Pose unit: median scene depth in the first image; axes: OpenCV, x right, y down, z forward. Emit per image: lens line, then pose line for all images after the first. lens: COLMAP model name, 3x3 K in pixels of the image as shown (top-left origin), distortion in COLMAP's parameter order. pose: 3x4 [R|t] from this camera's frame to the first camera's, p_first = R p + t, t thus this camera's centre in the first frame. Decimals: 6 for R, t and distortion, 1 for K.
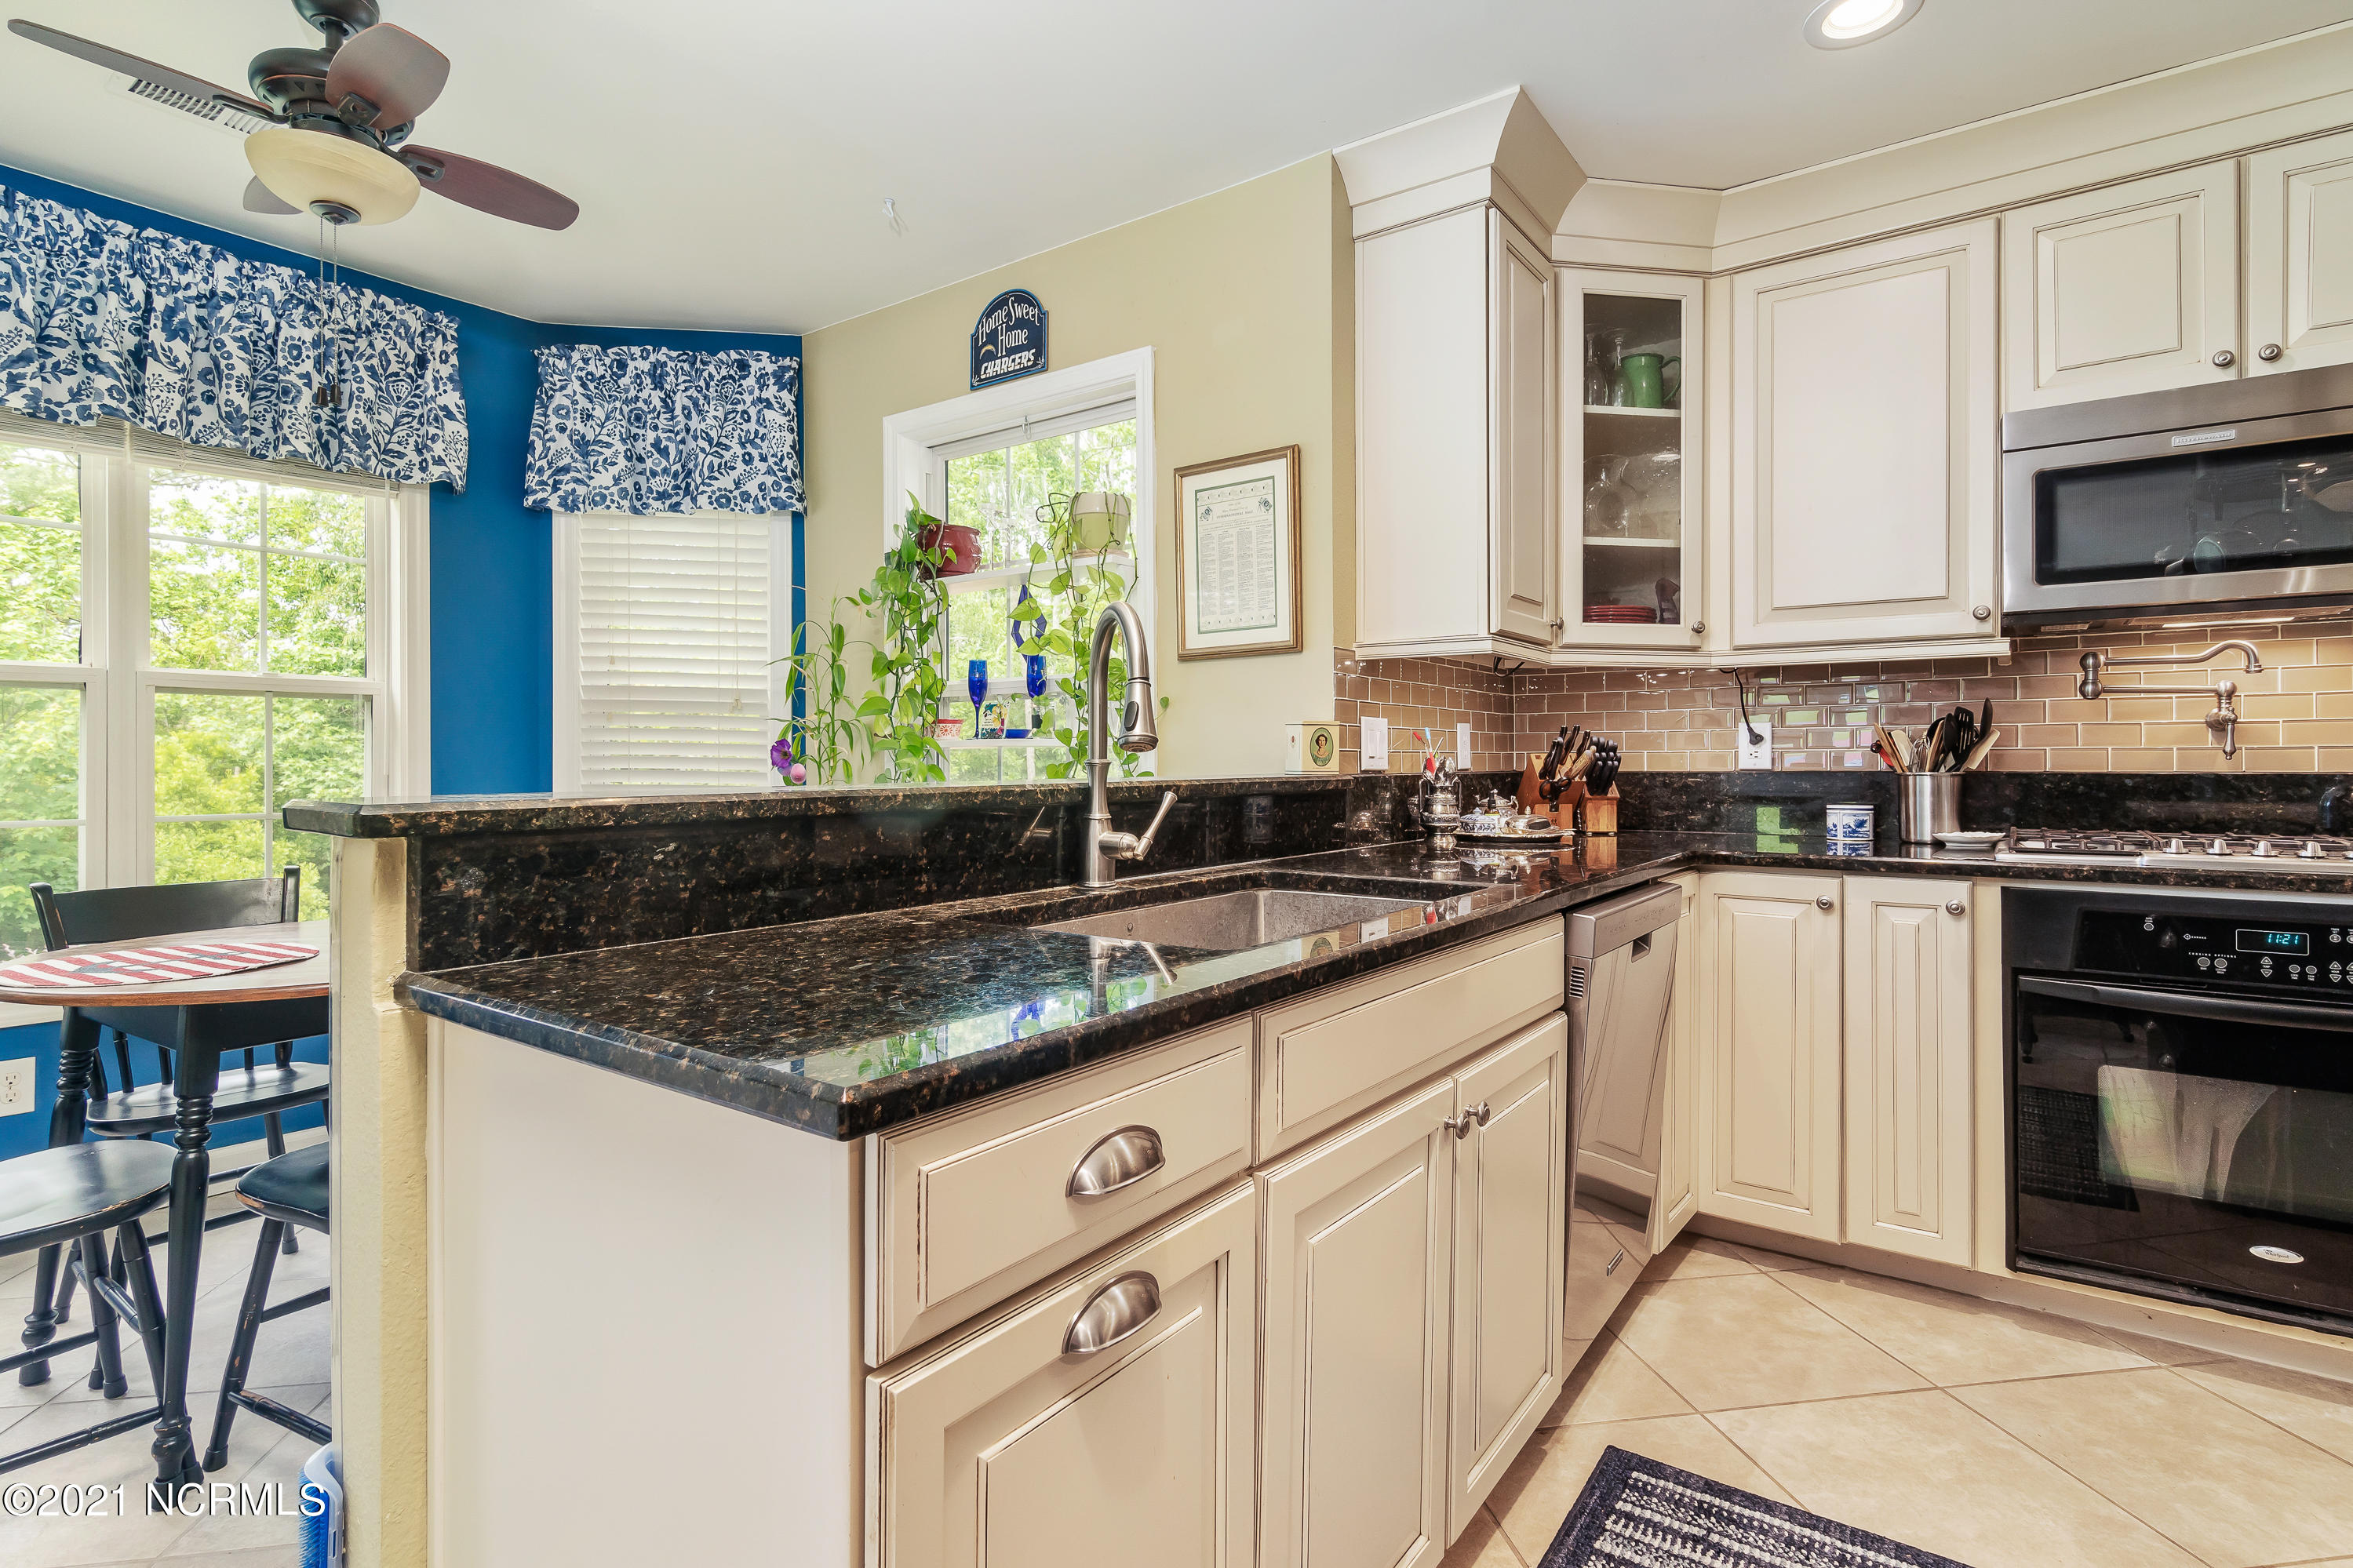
lens RADIAL K [[1145.9, 0, 1179.1], [0, 1145.9, 757.1], [0, 0, 1]] dist [0.003819, -0.000392]
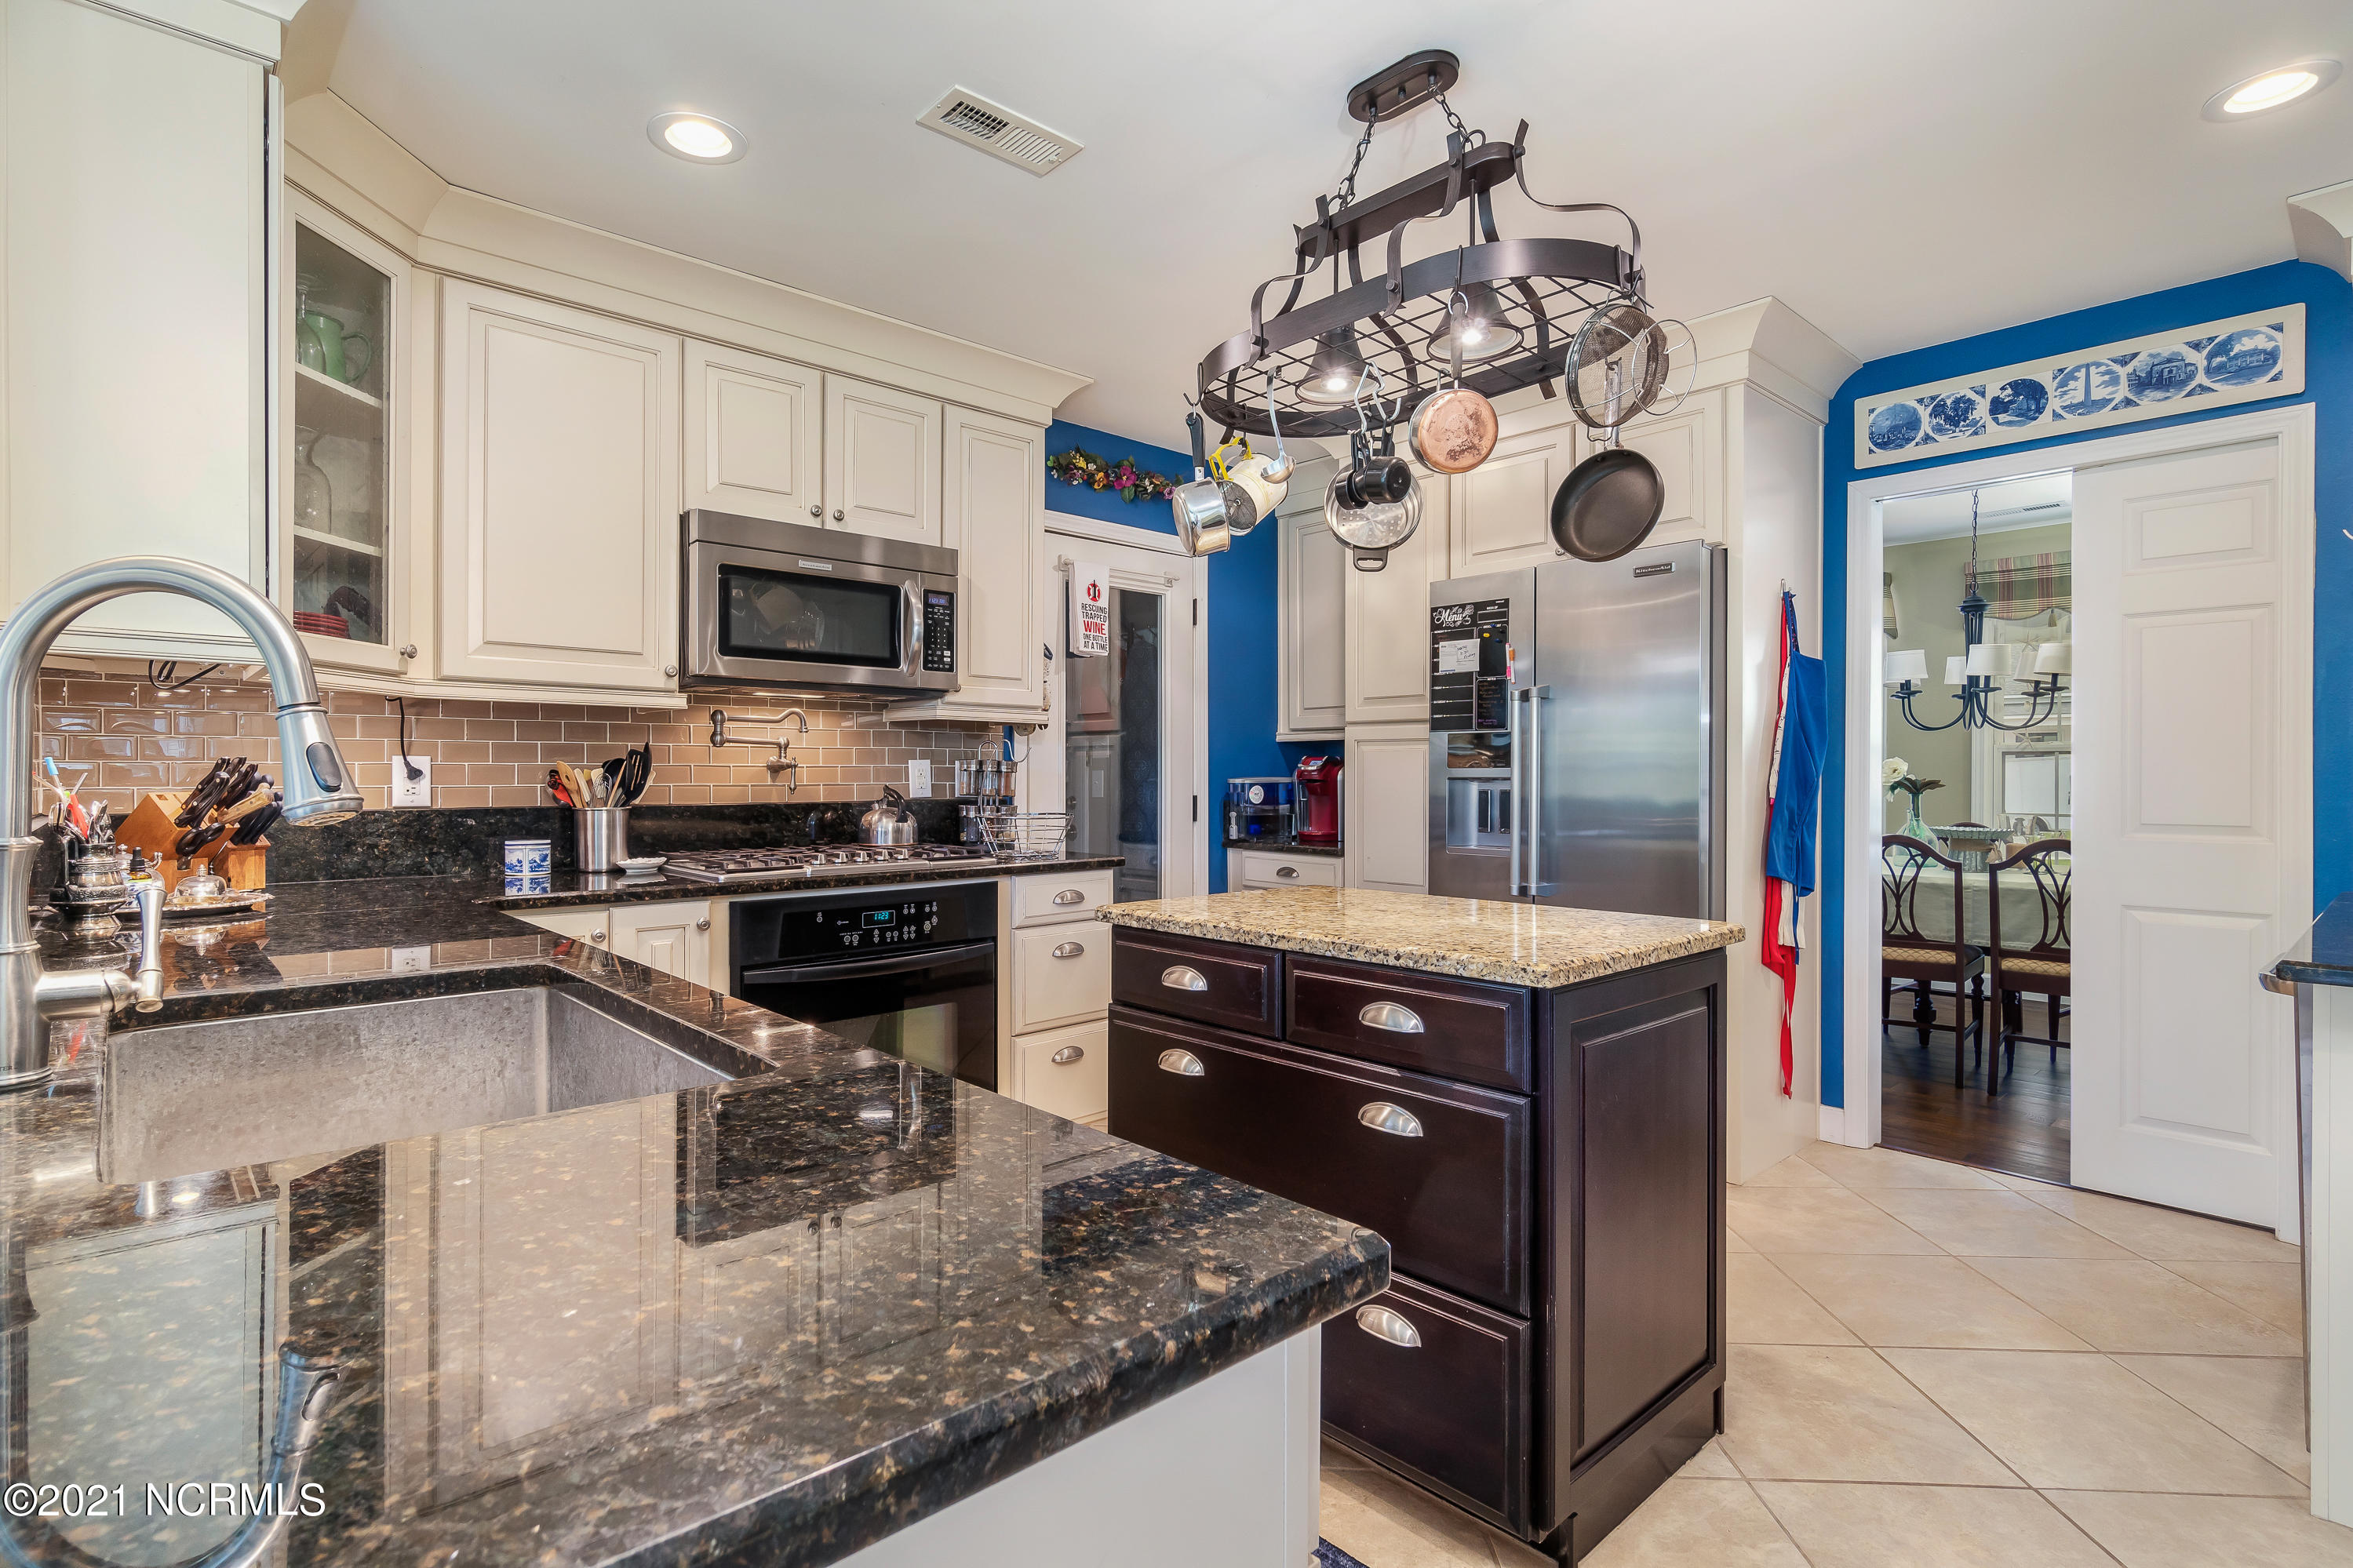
lens RADIAL K [[1145.9, 0, 1168.5], [0, 1145.9, 771.7], [0, 0, 1]] dist [0.003819, -0.000392]
pose [[0.196119, 0.005411, 0.980565, -0.294707], [-0.005742, 0.999974, -0.004370, -0.017581], [-0.980563, -0.004773, 0.196144, 0.230415]]
